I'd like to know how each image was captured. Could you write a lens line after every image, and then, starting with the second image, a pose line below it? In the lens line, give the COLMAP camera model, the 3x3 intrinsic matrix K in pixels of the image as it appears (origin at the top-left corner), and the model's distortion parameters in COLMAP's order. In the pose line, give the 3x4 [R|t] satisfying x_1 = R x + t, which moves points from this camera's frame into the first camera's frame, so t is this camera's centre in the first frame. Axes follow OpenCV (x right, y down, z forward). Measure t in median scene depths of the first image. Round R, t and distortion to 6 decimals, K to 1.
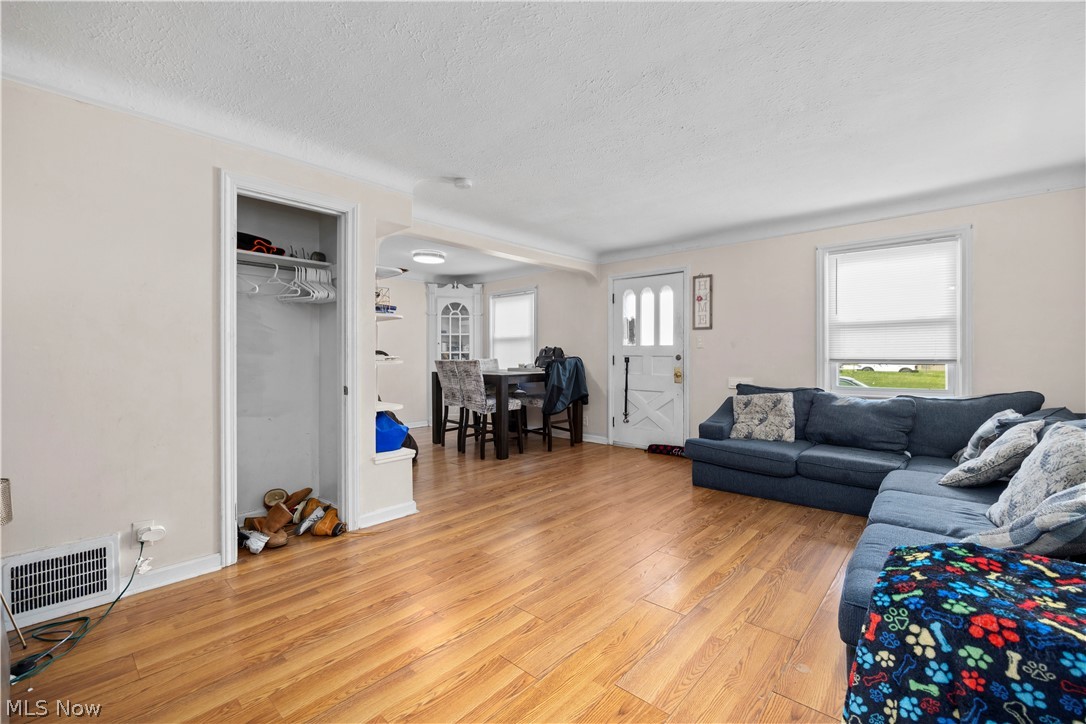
lens RADIAL K [[456.7, 0, 543.0], [0, 456.7, 362.0], [0, 0, 1]] dist [-0.012777, 0.000104]
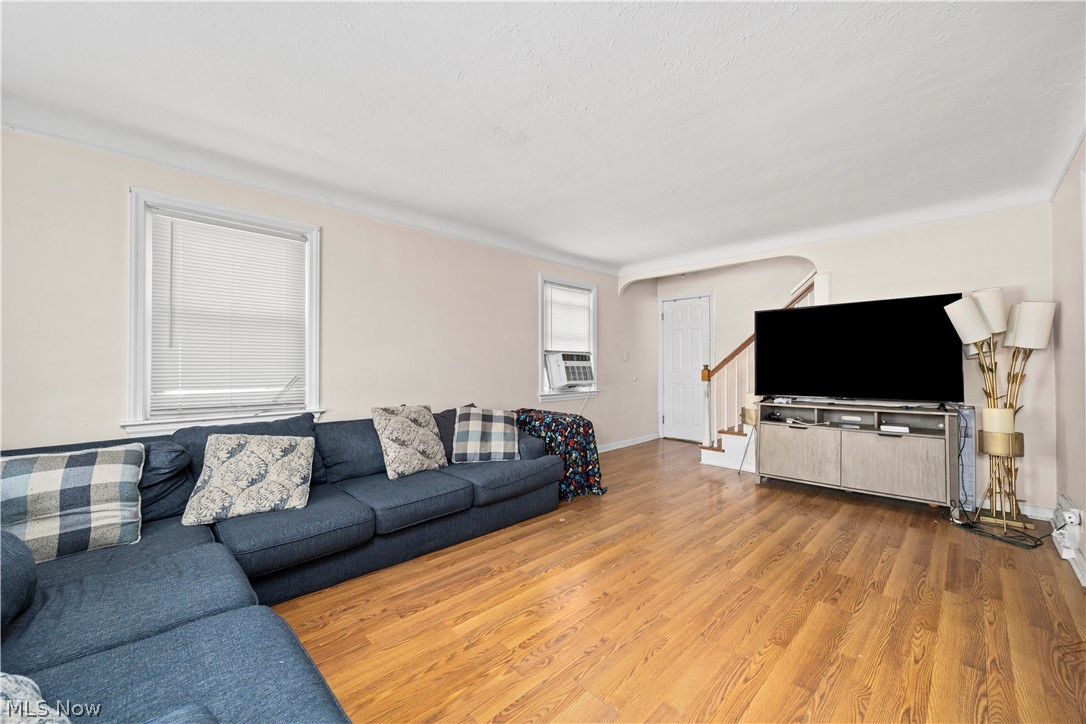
lens RADIAL K [[417.9, 0, 543.0], [0, 417.9, 362.0], [0, 0, 1]] dist [-0.005776, -0.000063]
pose [[-0.998142, 0.005319, 0.060704, 0.169333], [0.005599, 0.999974, 0.004440, -0.011503], [-0.060679, 0.004772, -0.998146, 0.894898]]
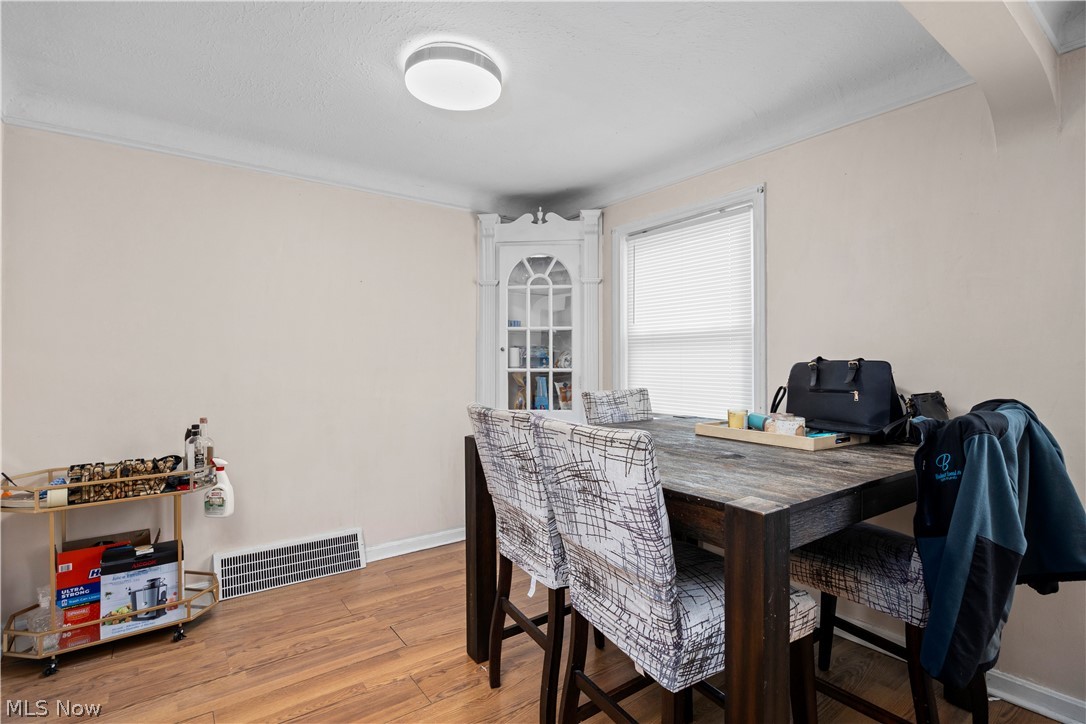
lens RADIAL K [[513.2, 0, 542.7], [0, 513.2, 359.0], [0, 0, 1]] dist [-0.011310, -0.000281]
pose [[0.981303, -0.001156, -0.192466, -0.133823], [-0.004137, 0.999624, -0.027095, -0.026017], [0.192425, 0.027384, 0.980930, 0.733153]]
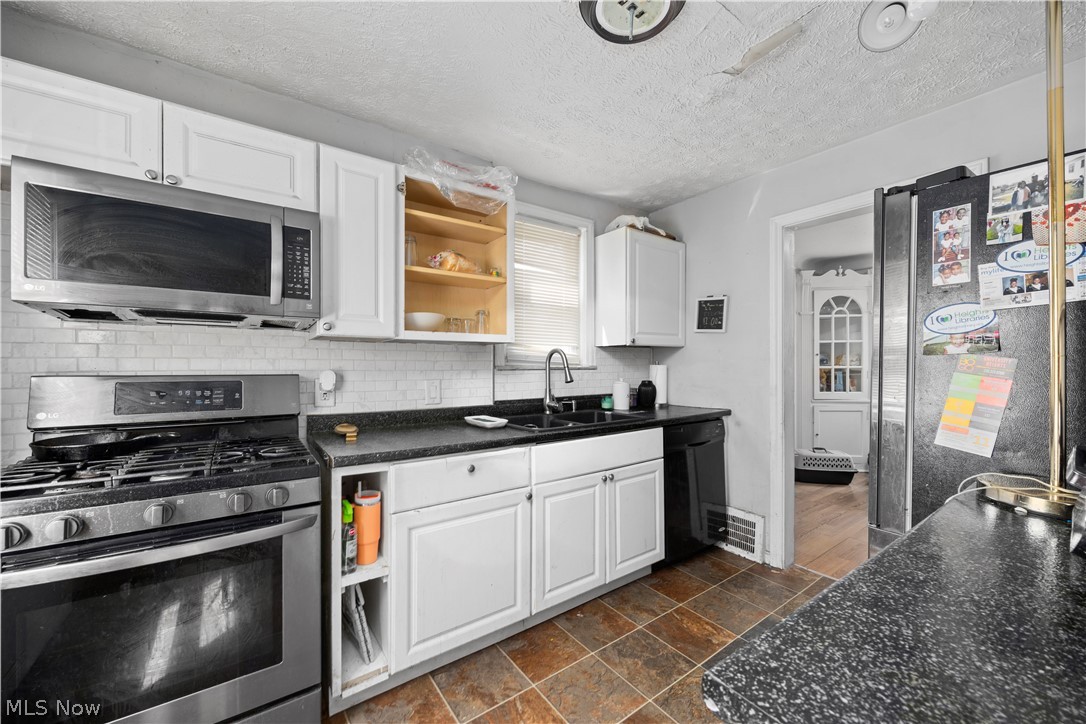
lens RADIAL K [[418.4, 0, 541.2], [0, 418.4, 364.5], [0, 0, 1]] dist [-0.001657, -0.000127]
pose [[0.974787, -0.003496, -0.223108, -0.694274], [-0.000021, 0.999876, -0.015761, -0.021681], [0.223135, 0.015369, 0.974666, 0.386134]]
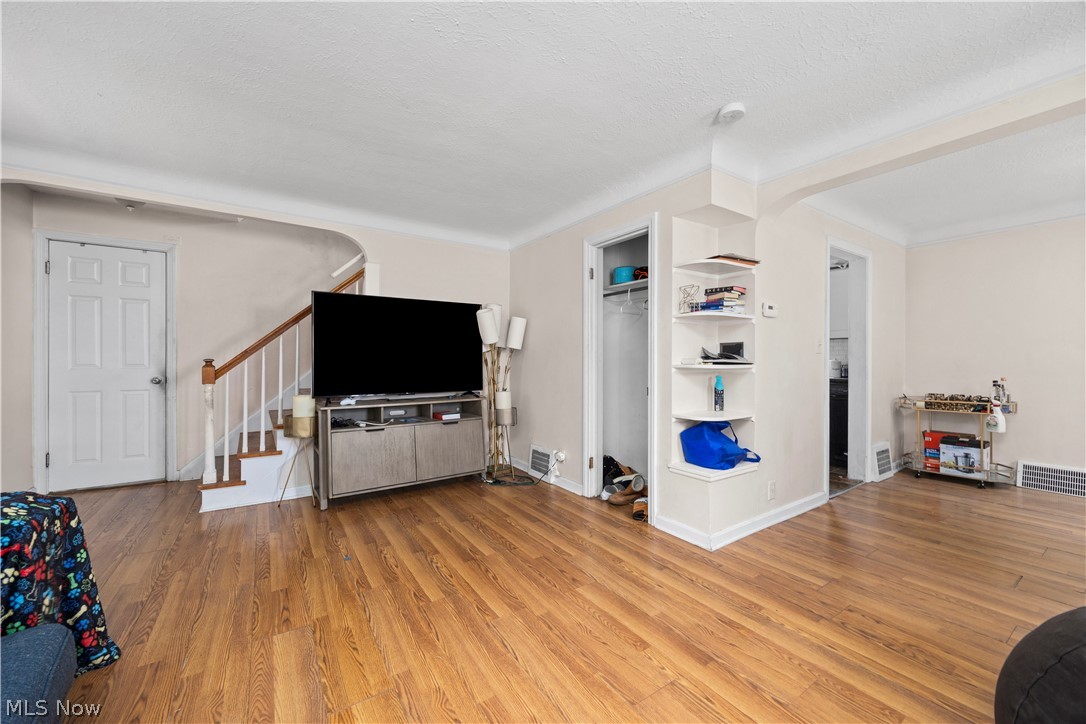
lens RADIAL K [[418.4, 0, 541.2], [0, 418.4, 364.5], [0, 0, 1]] dist [-0.001657, -0.000127]
pose [[-0.246283, 0.013267, -0.969107, 0.328869], [-0.012543, 0.999779, 0.016875, -0.007299], [0.969117, 0.016312, -0.246063, 0.562201]]
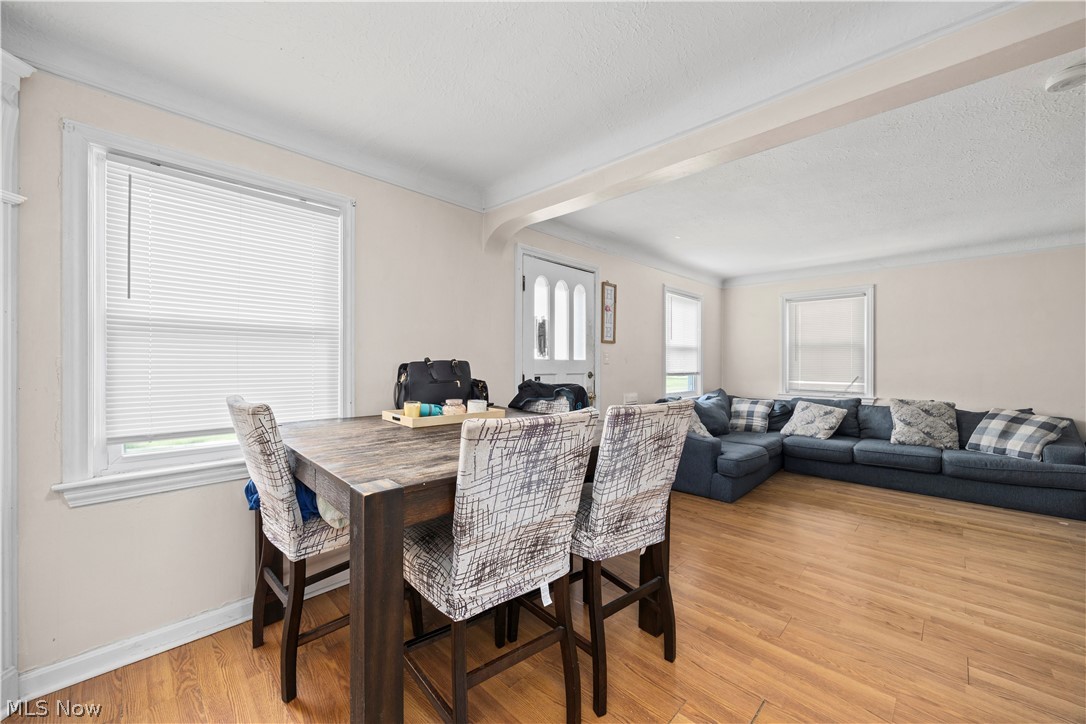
lens RADIAL K [[418.4, 0, 541.2], [0, 418.4, 364.5], [0, 0, 1]] dist [-0.001657, -0.000127]
pose [[0.043137, -0.003735, 0.999062, -0.458679], [0.013952, 0.999898, 0.003135, -0.032315], [-0.998972, 0.013804, 0.043184, 1.042765]]
